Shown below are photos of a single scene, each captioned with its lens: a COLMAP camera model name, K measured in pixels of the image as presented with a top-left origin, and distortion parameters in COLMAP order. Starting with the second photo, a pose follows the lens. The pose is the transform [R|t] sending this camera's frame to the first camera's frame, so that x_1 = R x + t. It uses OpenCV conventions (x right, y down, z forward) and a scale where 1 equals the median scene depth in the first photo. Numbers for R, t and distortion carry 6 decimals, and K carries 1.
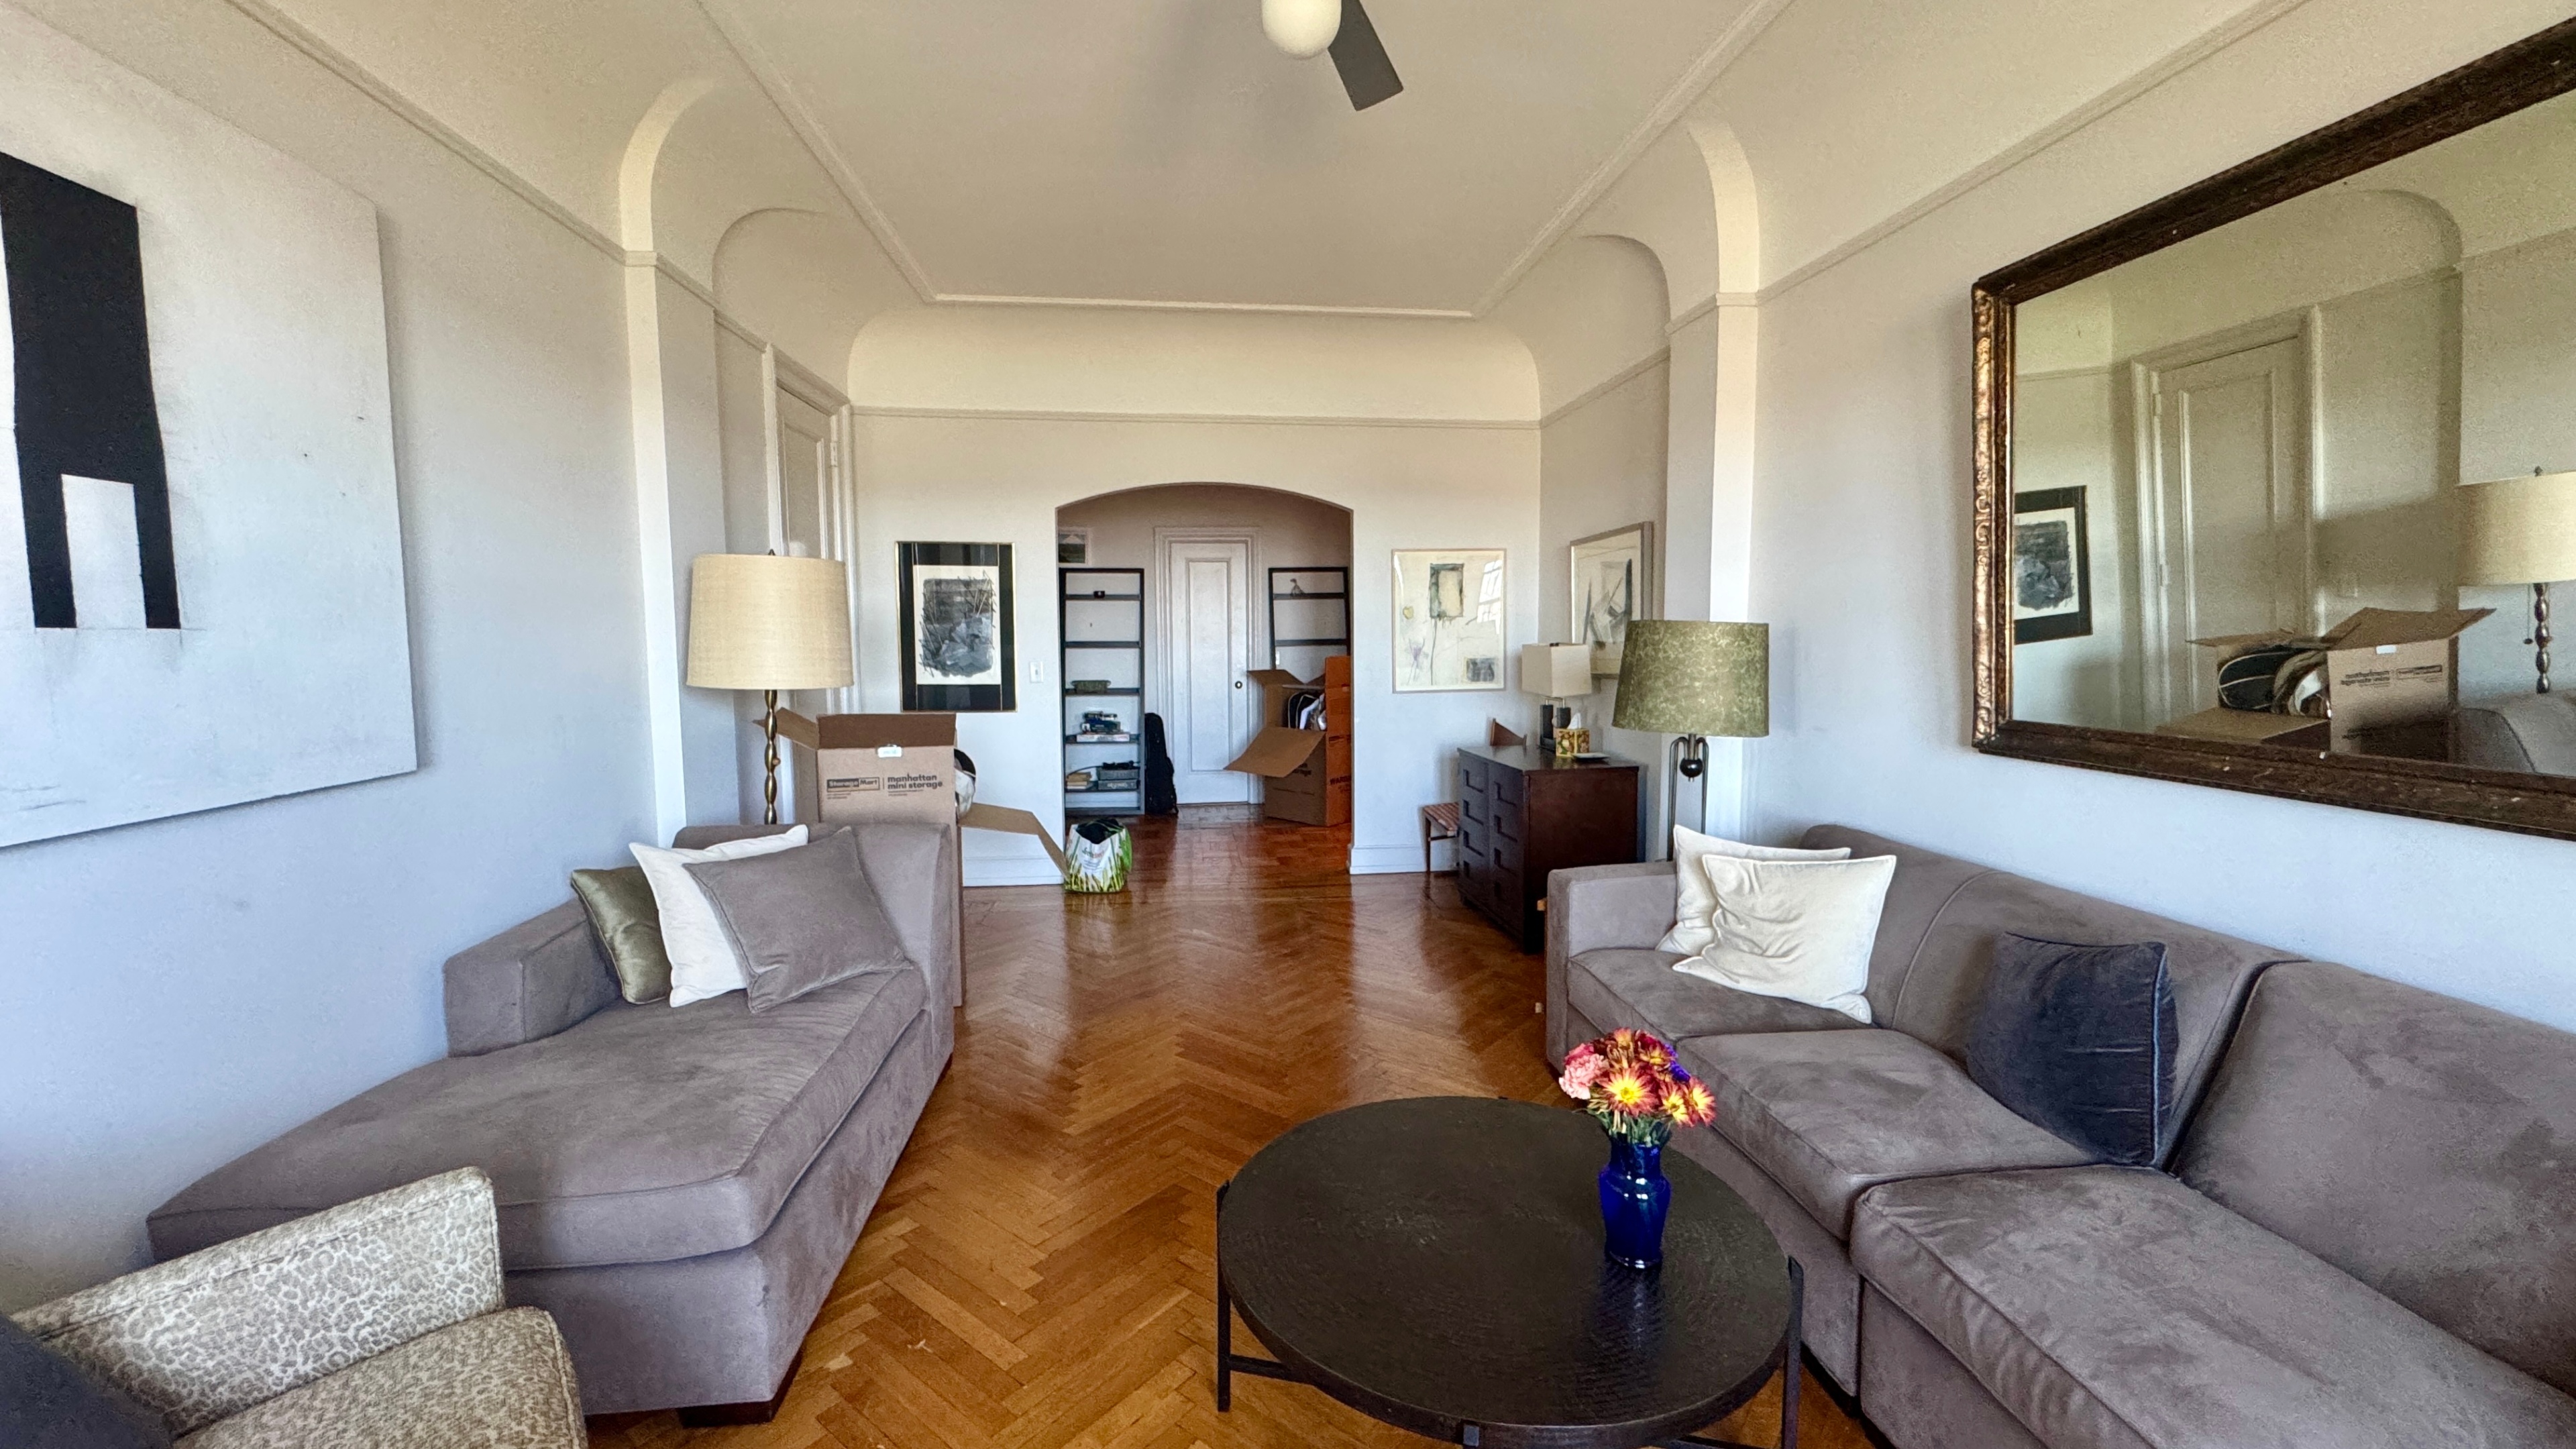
lens RADIAL K [[1036.5, 0, 1288.7], [0, 1036.5, 718.9], [0, 0, 1]] dist [0.010197, 0.000404]
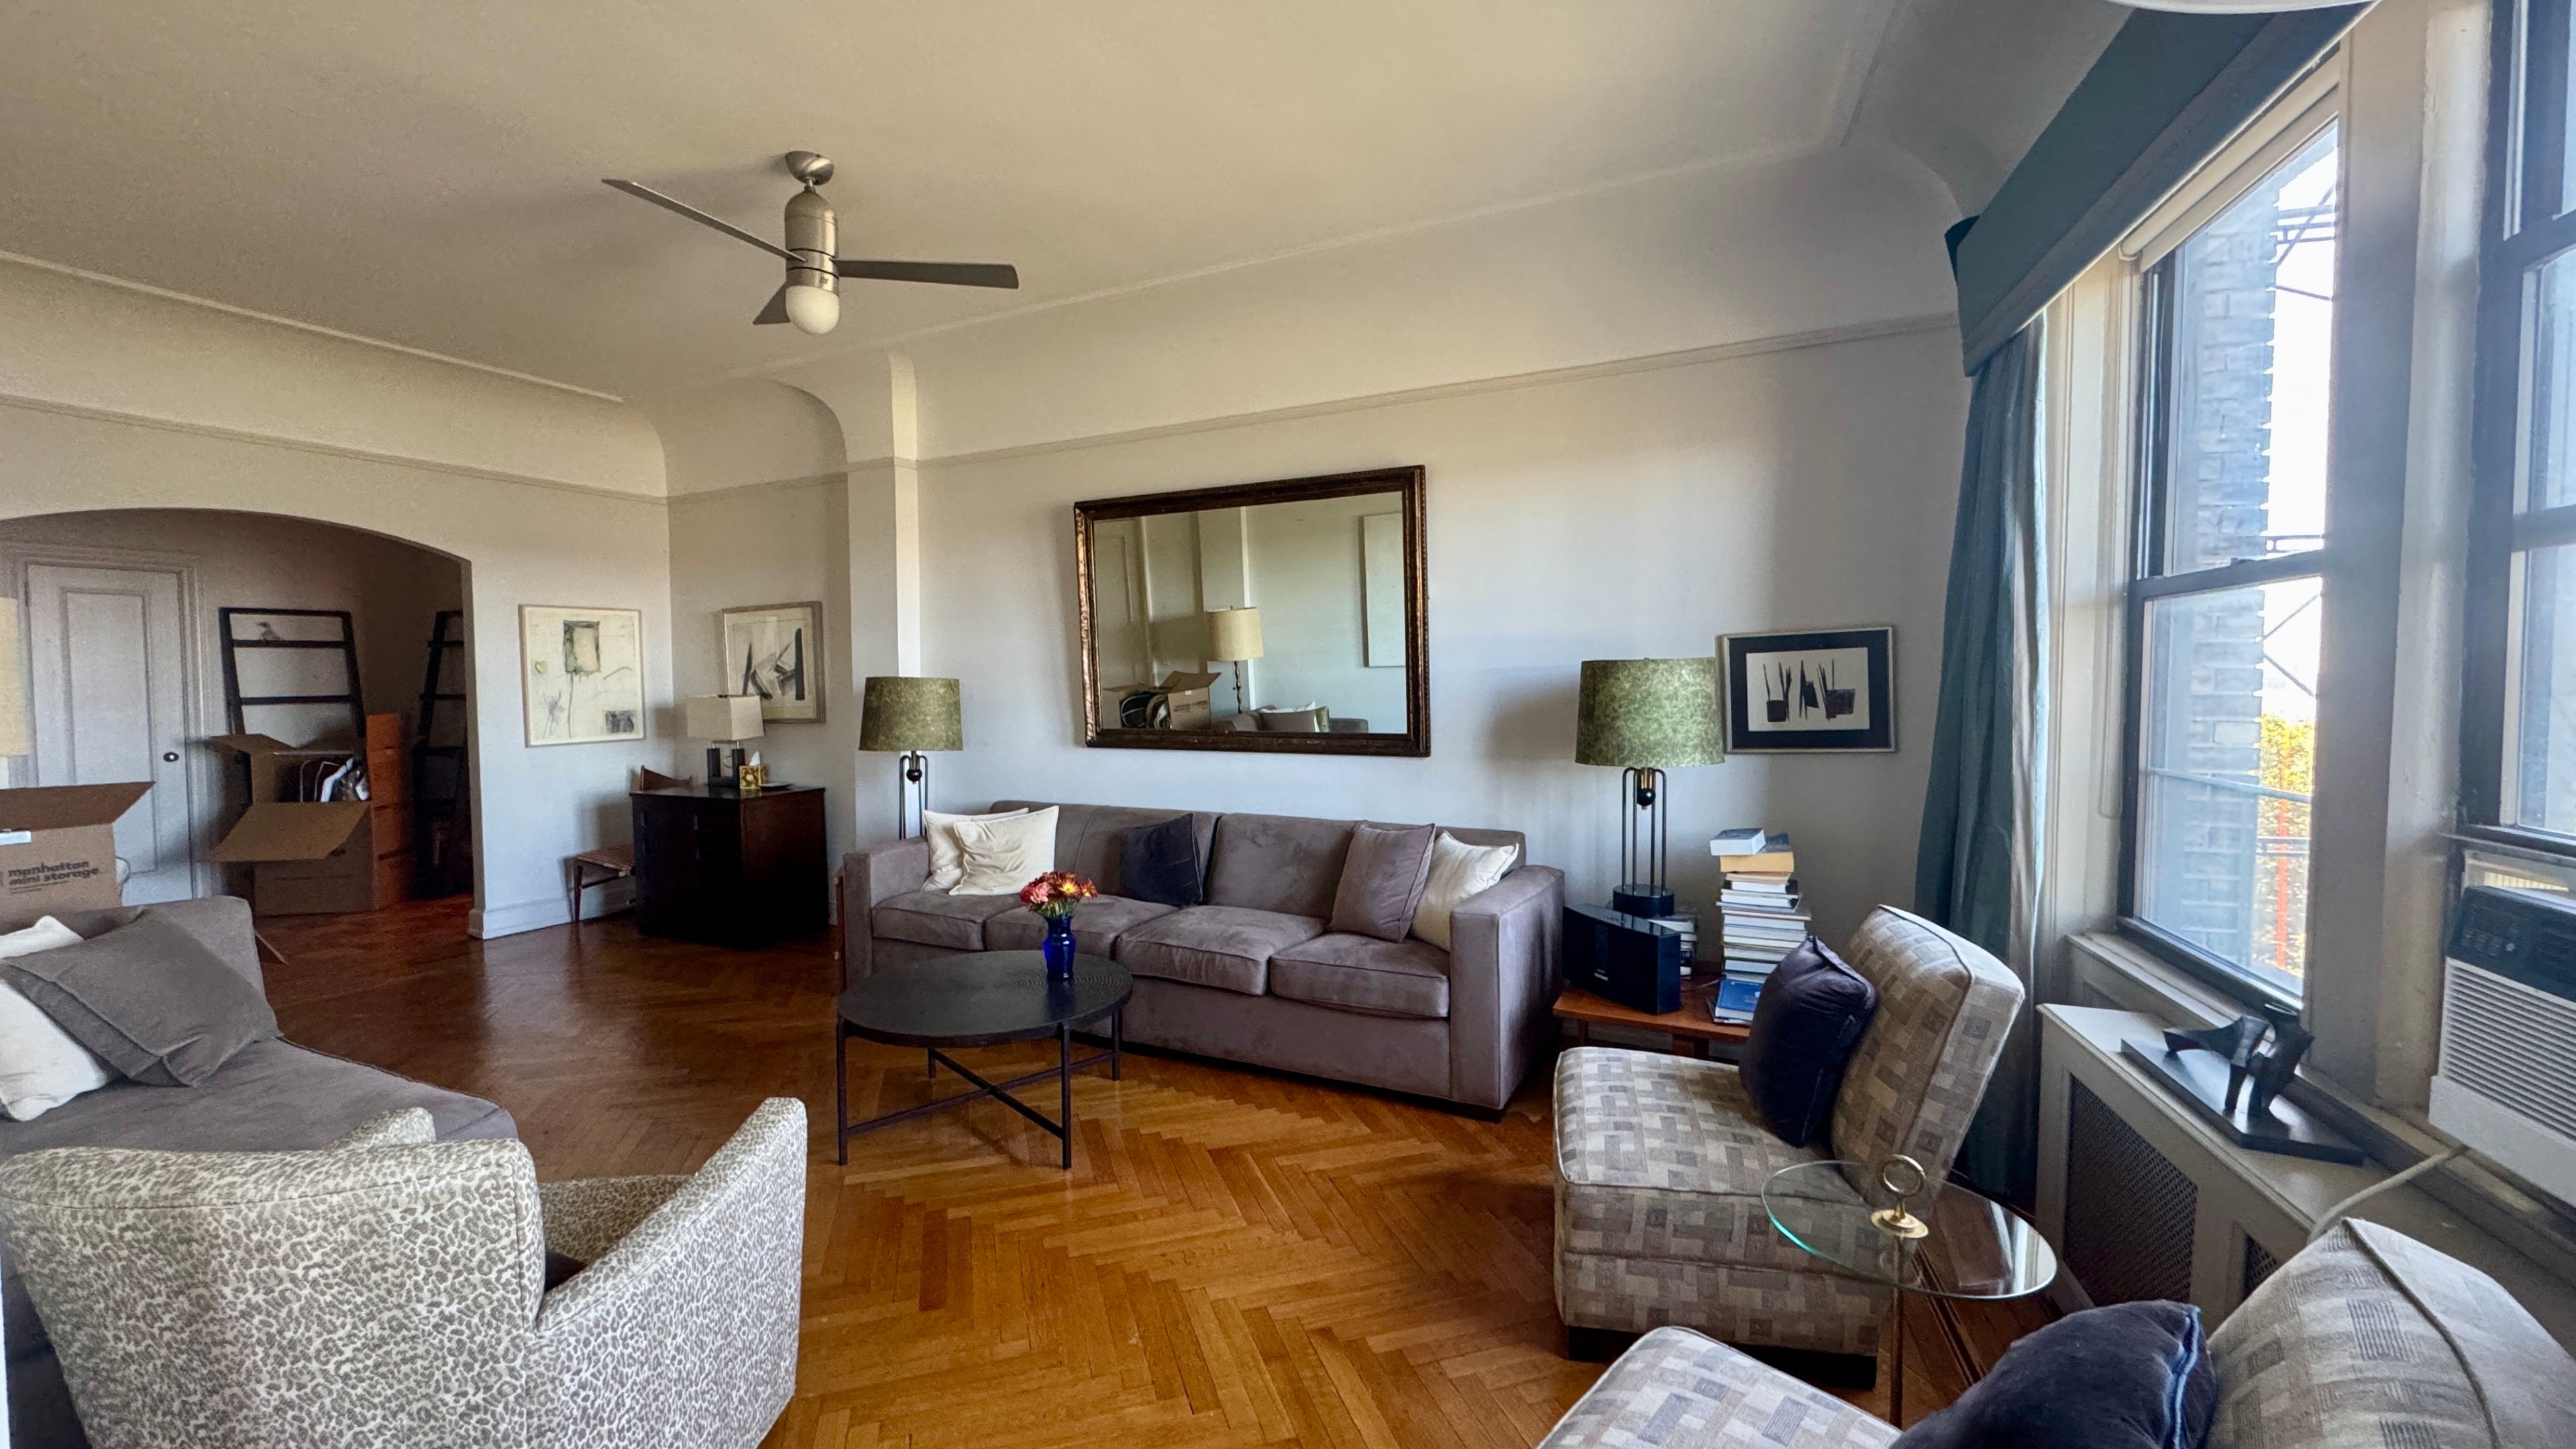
lens RADIAL K [[1036.5, 0, 1288.7], [0, 1036.5, 718.9], [0, 0, 1]] dist [0.010197, 0.000404]
pose [[0.565555, -0.031705, 0.824101, -0.372021], [0.074343, 0.997152, -0.012656, 0.017526], [-0.821353, 0.068424, 0.566302, -0.203847]]
